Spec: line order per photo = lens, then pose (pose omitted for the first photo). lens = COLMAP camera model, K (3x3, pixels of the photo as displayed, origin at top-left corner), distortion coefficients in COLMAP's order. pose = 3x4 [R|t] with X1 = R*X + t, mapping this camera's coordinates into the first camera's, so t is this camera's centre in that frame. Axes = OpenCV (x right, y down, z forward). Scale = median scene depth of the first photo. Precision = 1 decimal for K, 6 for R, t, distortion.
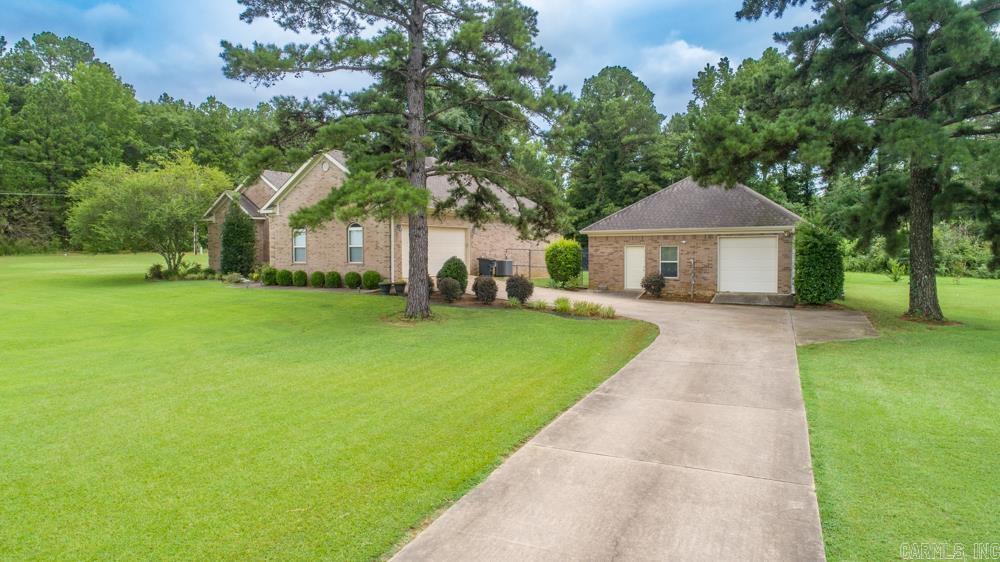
lens RADIAL K [[700.5, 0, 500.0], [0, 700.5, 281.0], [0, 0, 1]] dist [-0.001904, 0.002287]
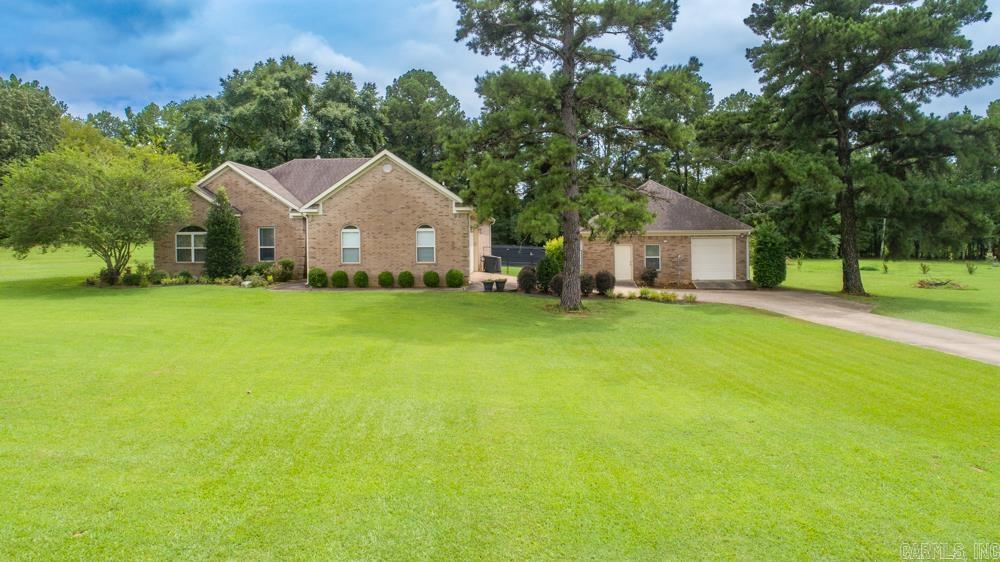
lens RADIAL K [[700.5, 0, 500.0], [0, 700.5, 281.0], [0, 0, 1]] dist [-0.001904, 0.002287]
pose [[0.883579, -0.029399, 0.467358, -0.600528], [0.023194, 0.999550, 0.019028, -0.015538], [-0.467707, -0.005973, 0.883863, 0.021297]]
